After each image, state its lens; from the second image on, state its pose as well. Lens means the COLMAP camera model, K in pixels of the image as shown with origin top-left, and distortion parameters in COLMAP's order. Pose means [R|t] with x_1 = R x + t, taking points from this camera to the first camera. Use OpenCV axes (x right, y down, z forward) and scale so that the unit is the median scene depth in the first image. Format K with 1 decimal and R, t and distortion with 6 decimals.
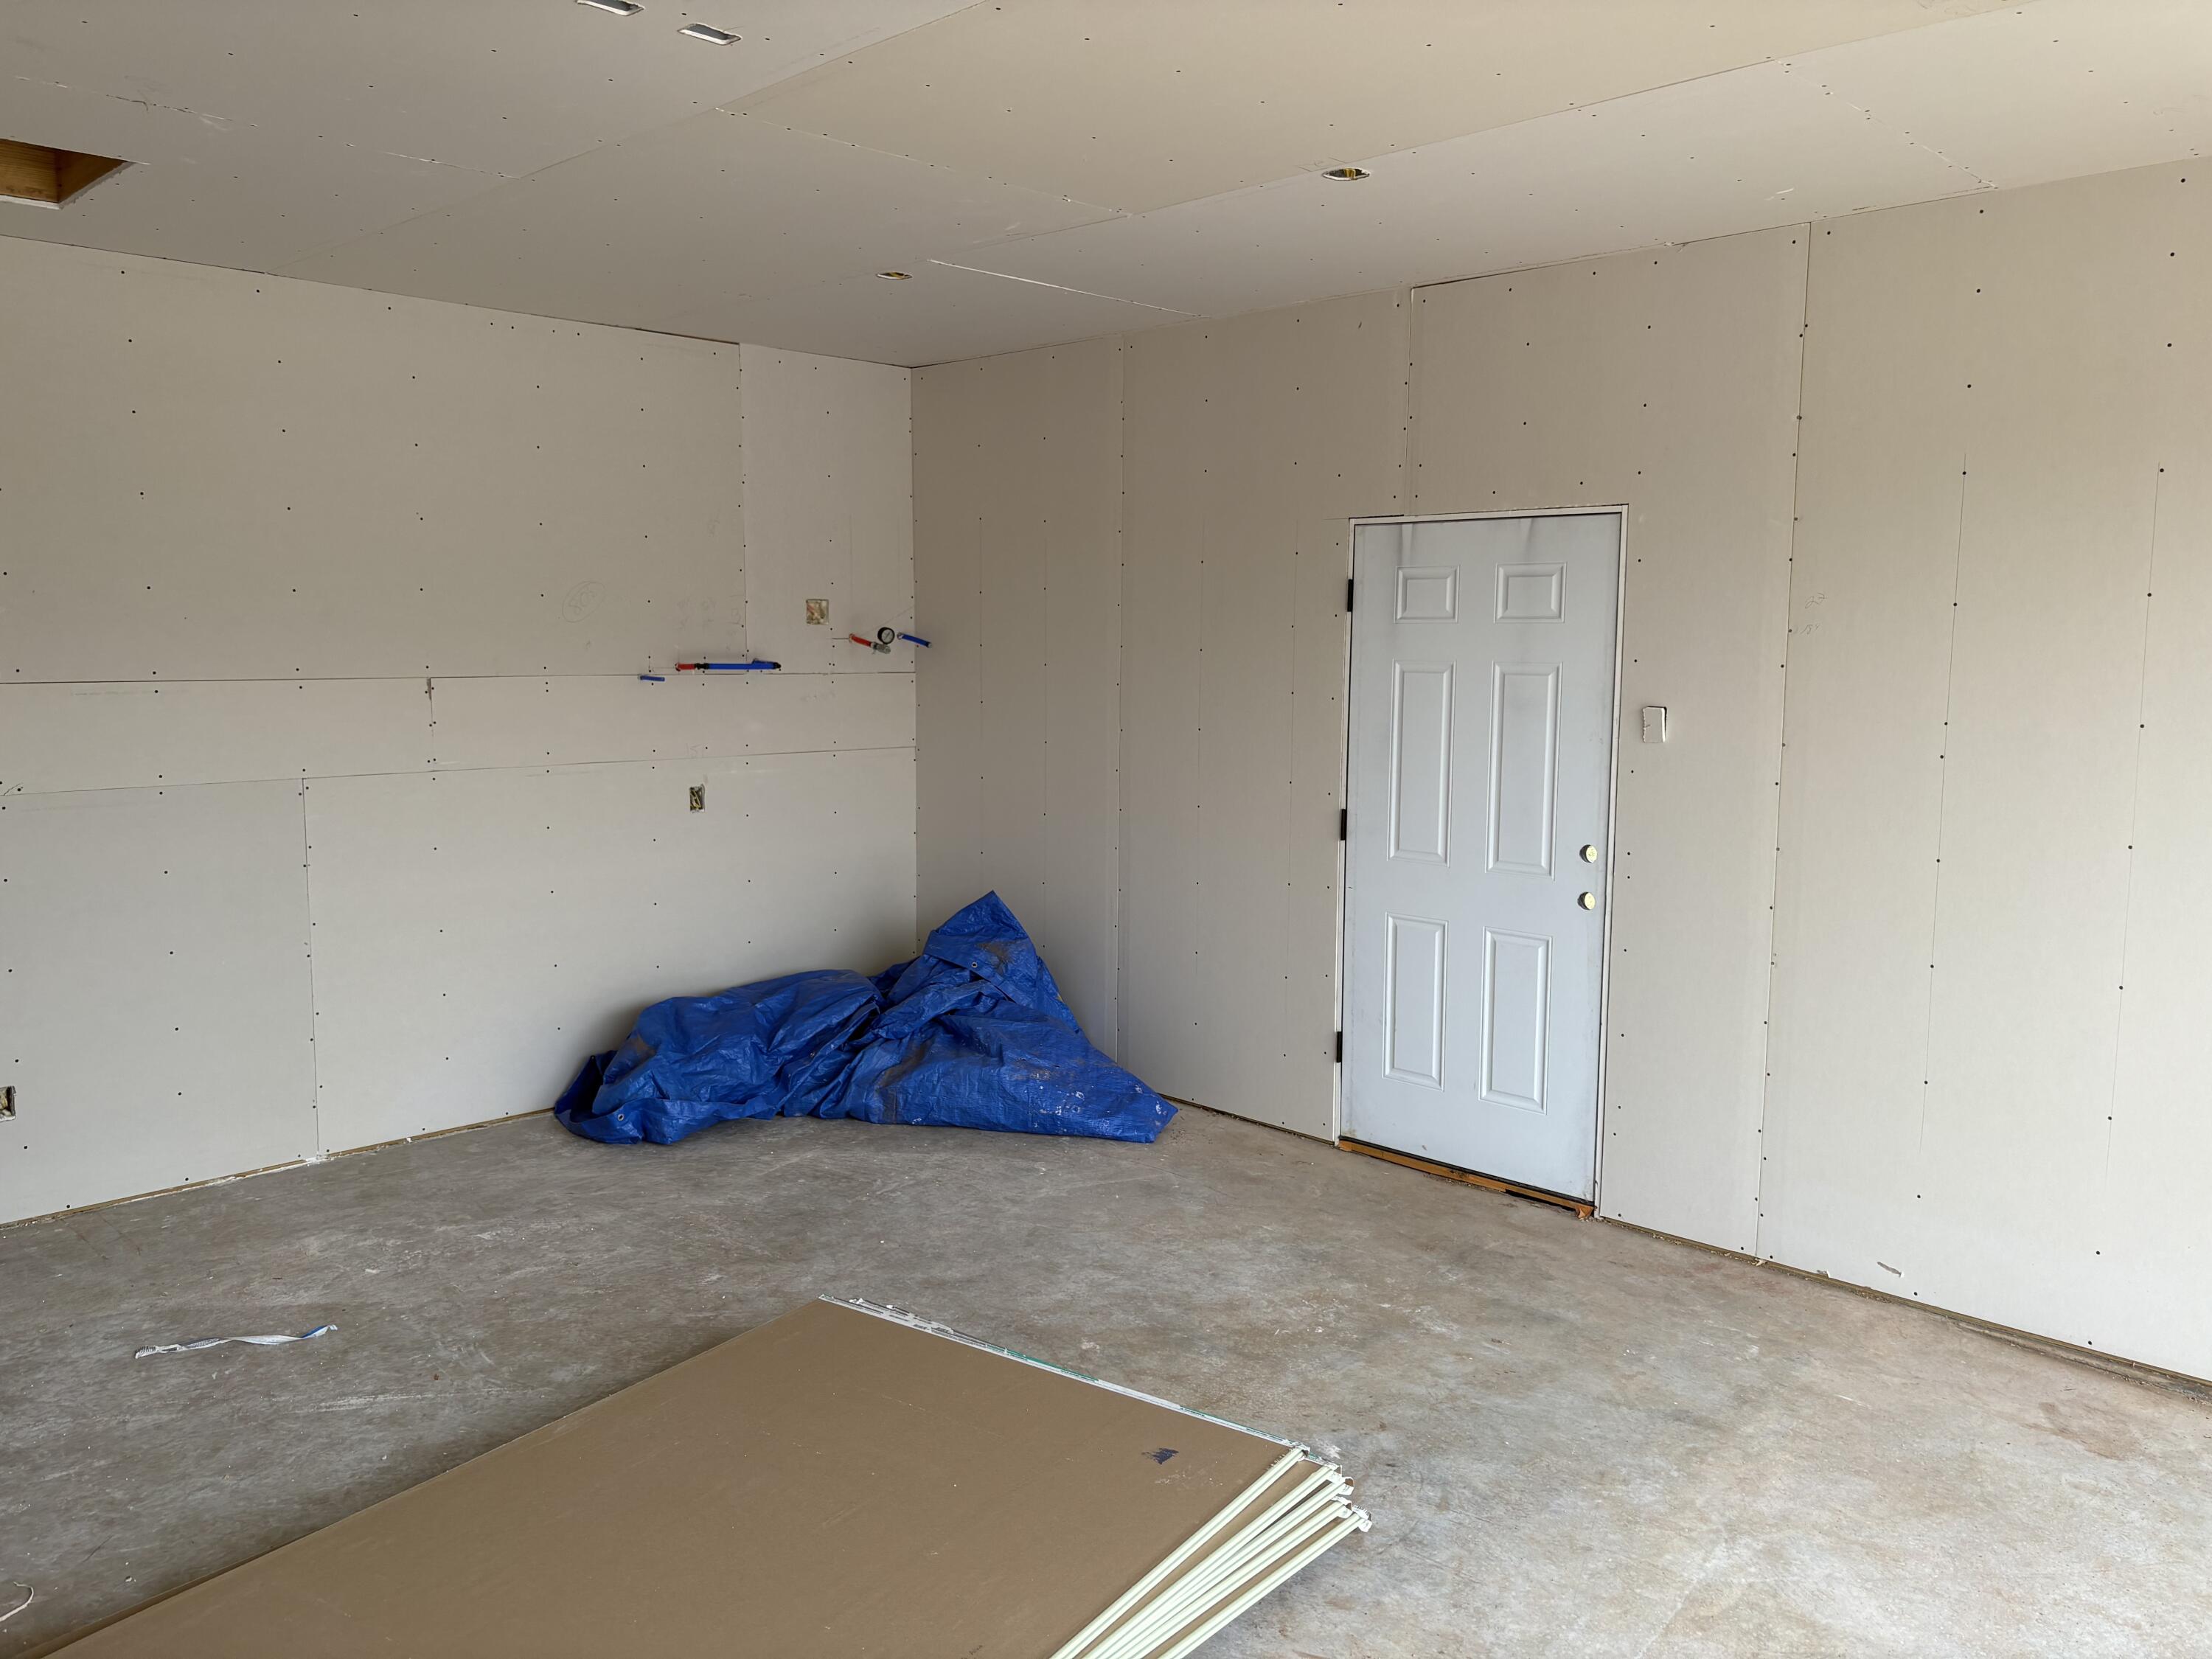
lens RADIAL K [[1659.3, 0, 1089.4], [0, 1659.3, 793.1], [0, 0, 1]] dist [0.050207, -0.049117]
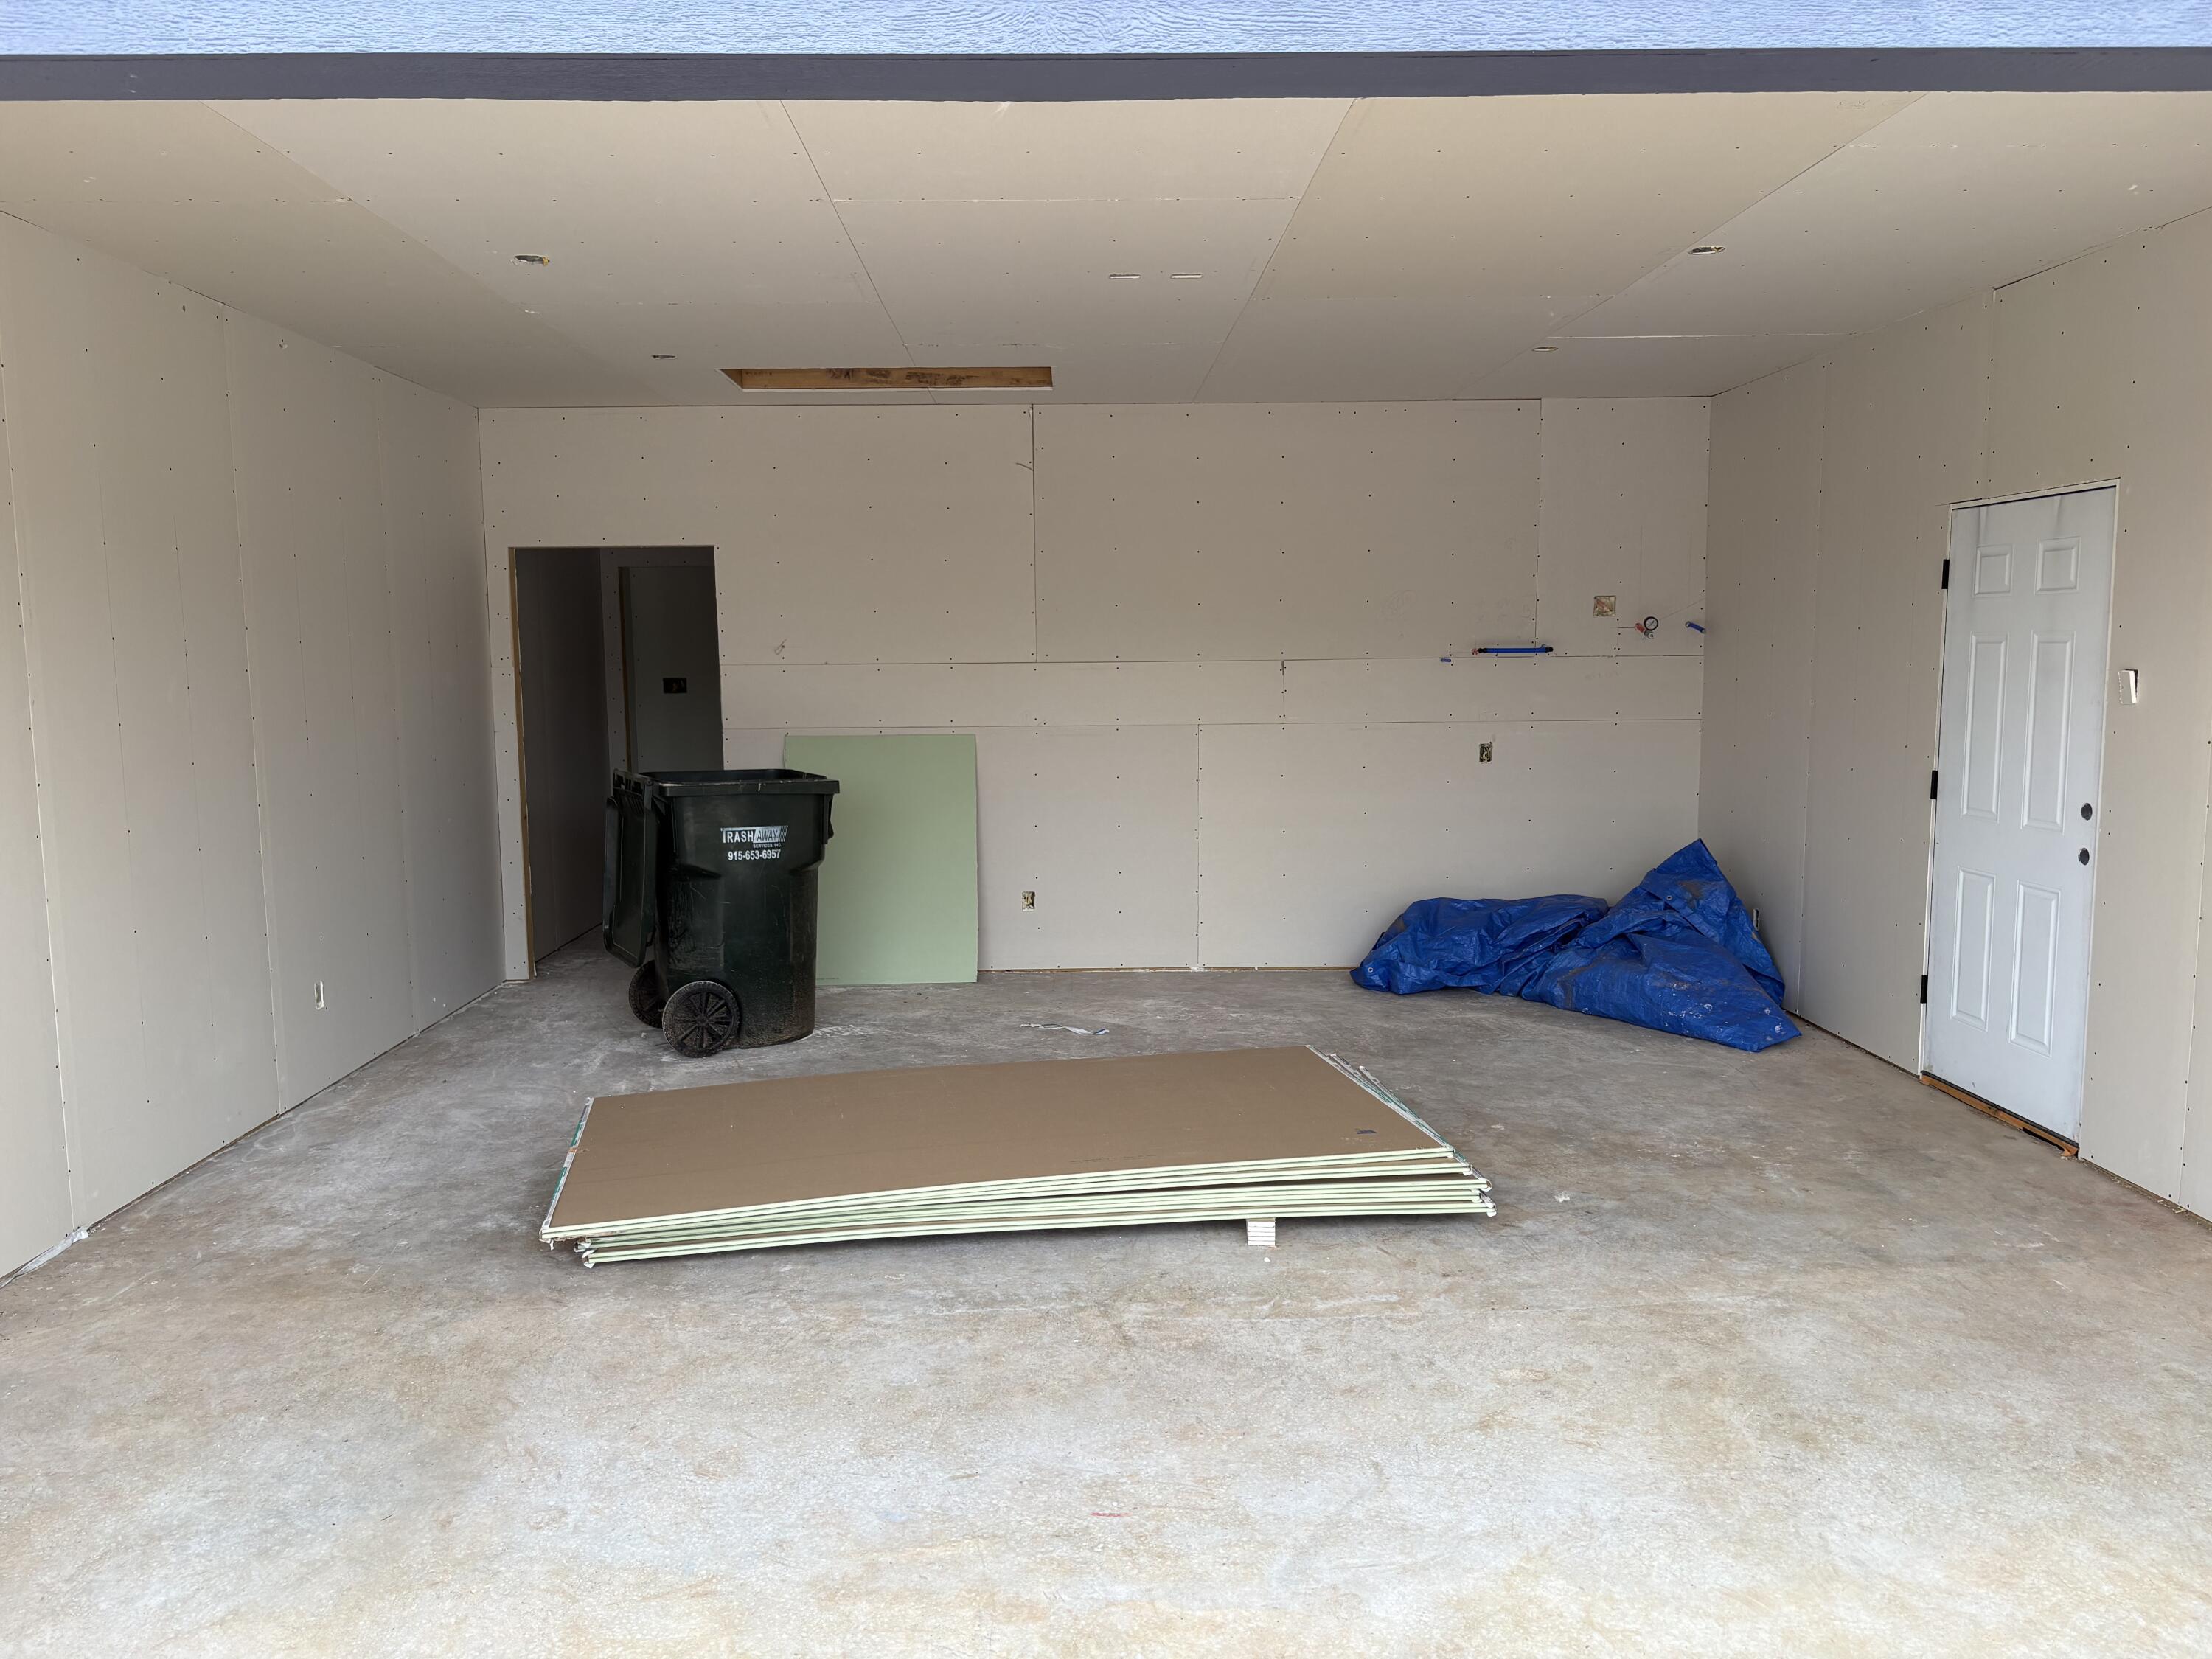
lens RADIAL K [[1659.3, 0, 1097.8], [0, 1659.3, 829.9], [0, 0, 1]] dist [0.050207, -0.049117]
pose [[0.716306, 0.062185, -0.695010, 0.551419], [-0.053030, 0.997992, 0.034640, 0.041315], [0.695768, 0.012044, 0.718166, -0.181239]]
